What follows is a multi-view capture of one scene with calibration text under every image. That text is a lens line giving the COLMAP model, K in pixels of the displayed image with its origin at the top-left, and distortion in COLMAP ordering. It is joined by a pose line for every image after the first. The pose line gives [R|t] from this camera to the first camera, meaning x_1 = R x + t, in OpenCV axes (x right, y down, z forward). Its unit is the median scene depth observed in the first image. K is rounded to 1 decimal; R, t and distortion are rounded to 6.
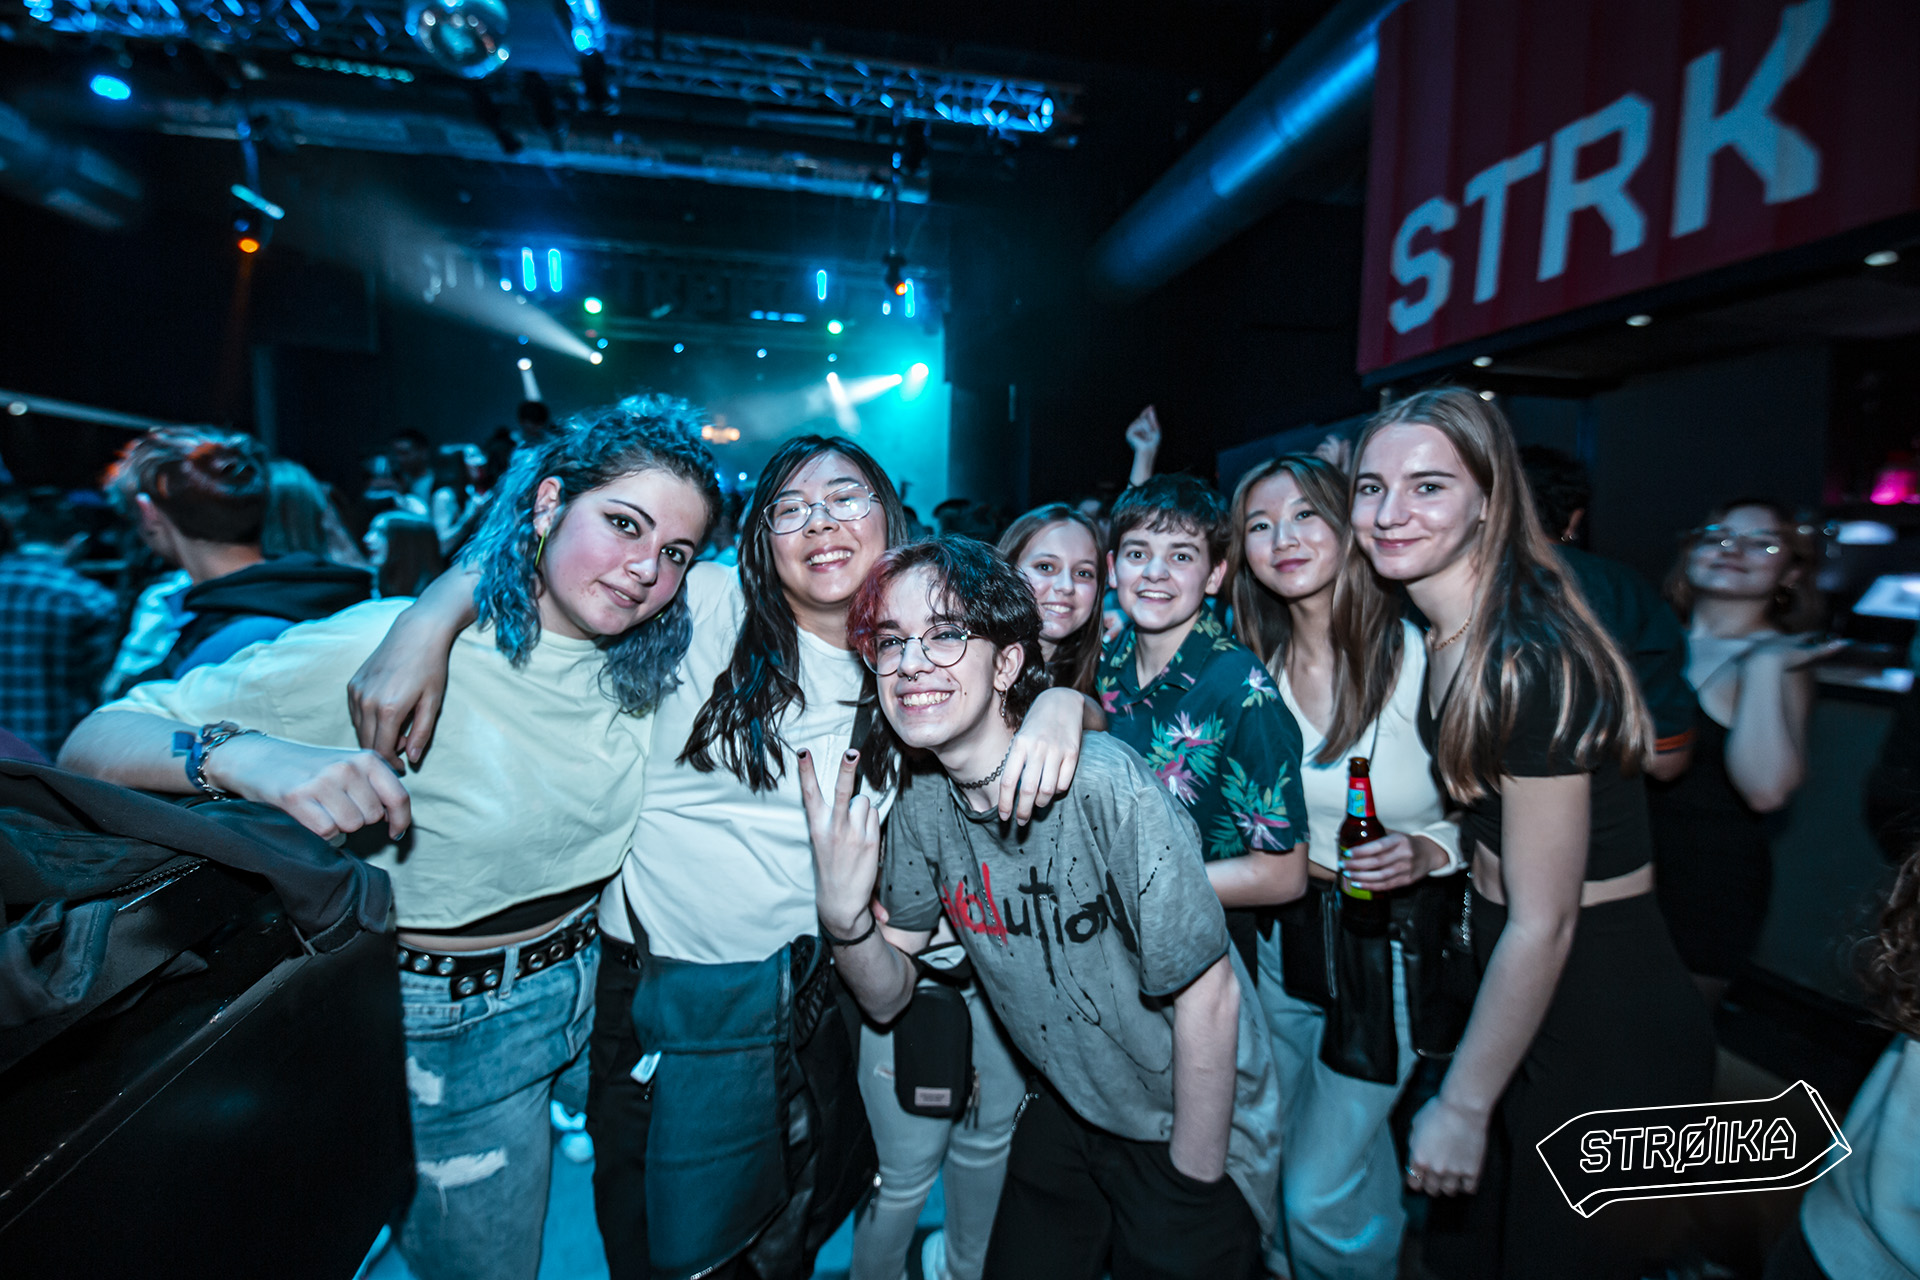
lens RADIAL K [[853.2, 0, 962.1], [0, 853.2, 615.6], [0, 0, 1]] dist [0.003553, -0.006851]
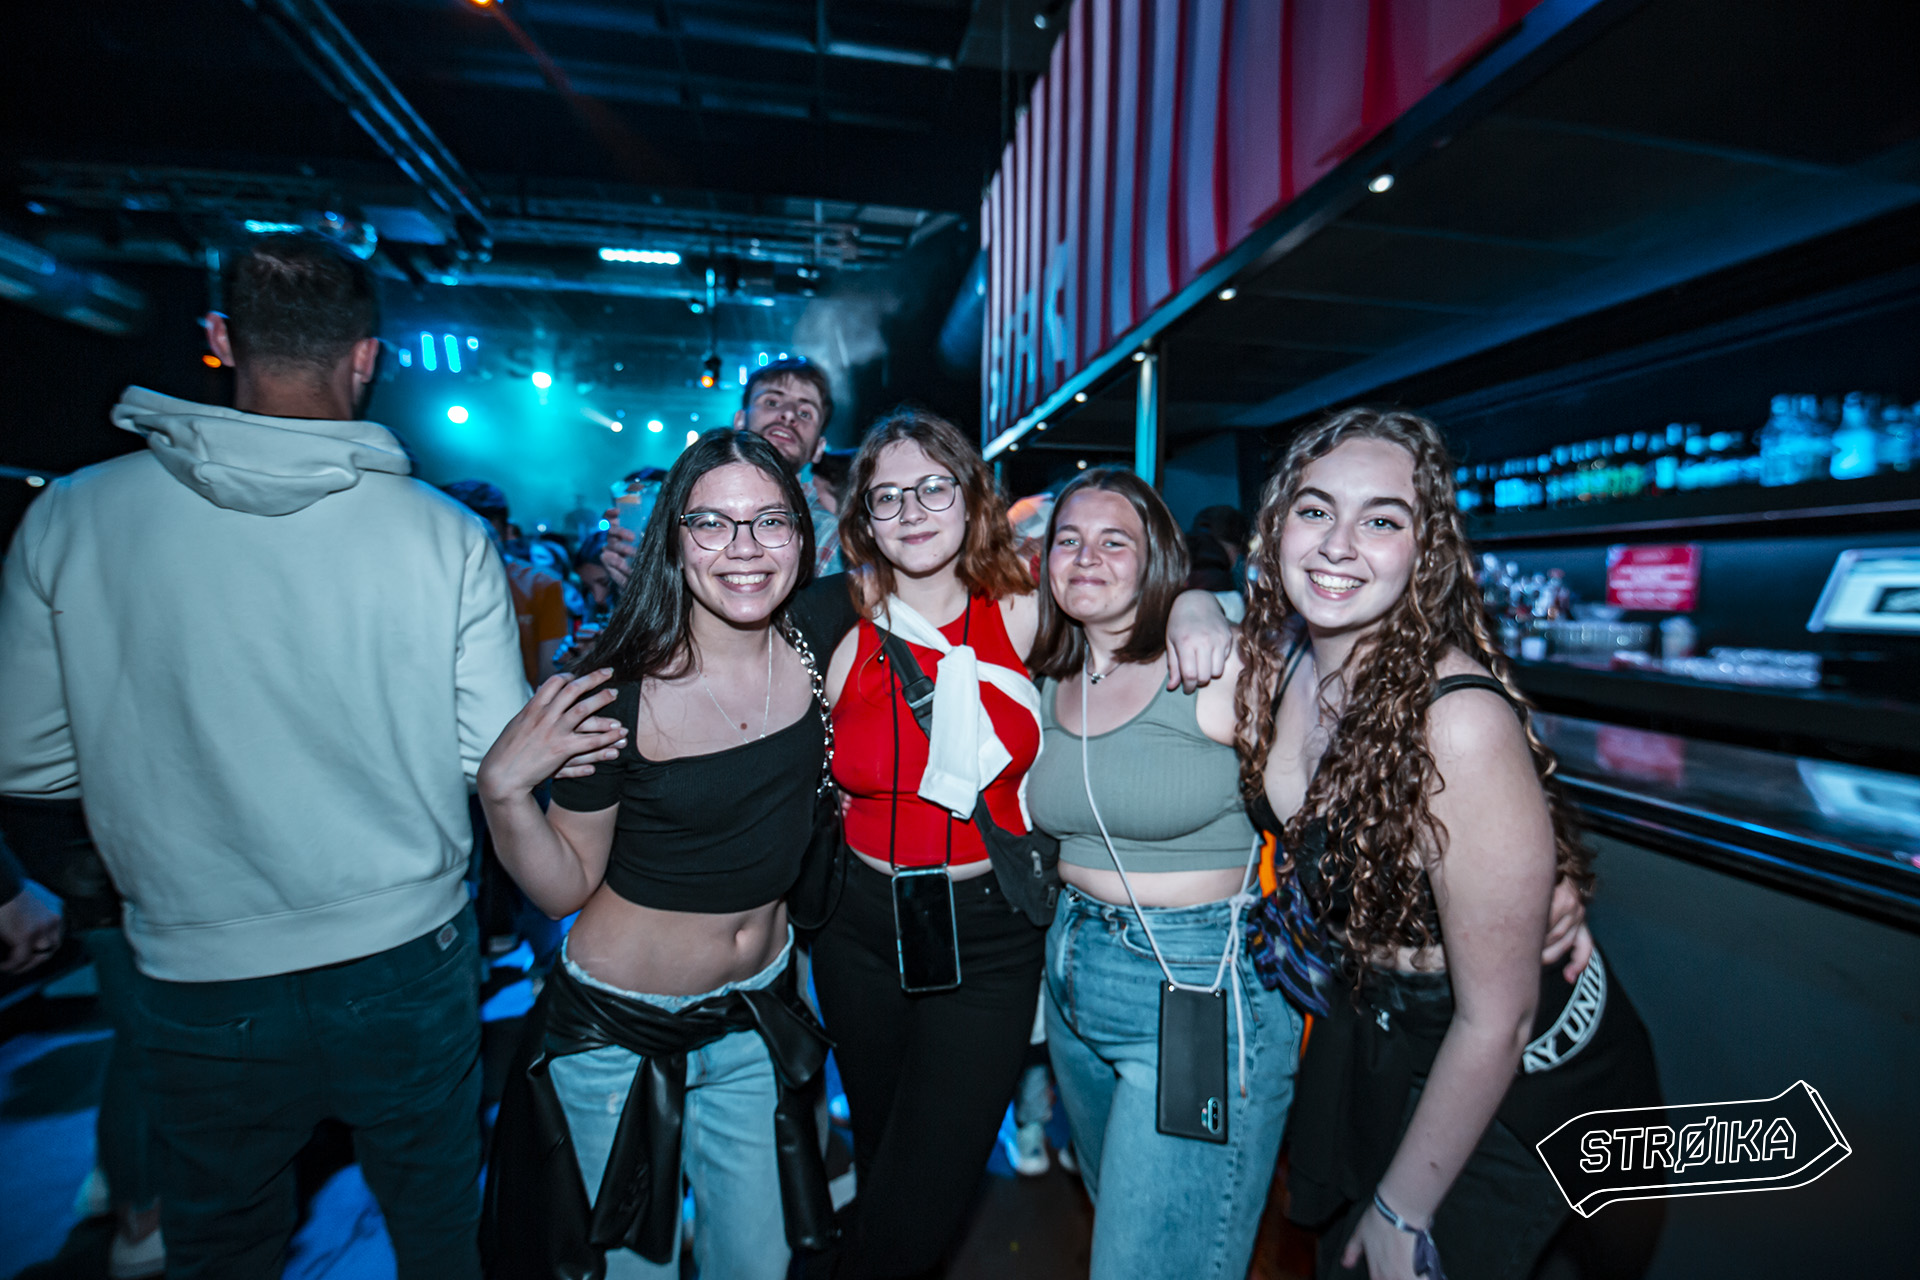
lens RADIAL K [[853.2, 0, 962.1], [0, 853.2, 615.6], [0, 0, 1]] dist [0.003553, -0.006851]
pose [[0.999937, -0.007877, -0.007982, 0.355371], [0.007419, 0.998414, -0.055809, 0.054491], [0.008409, 0.055746, 0.998410, -0.313705]]
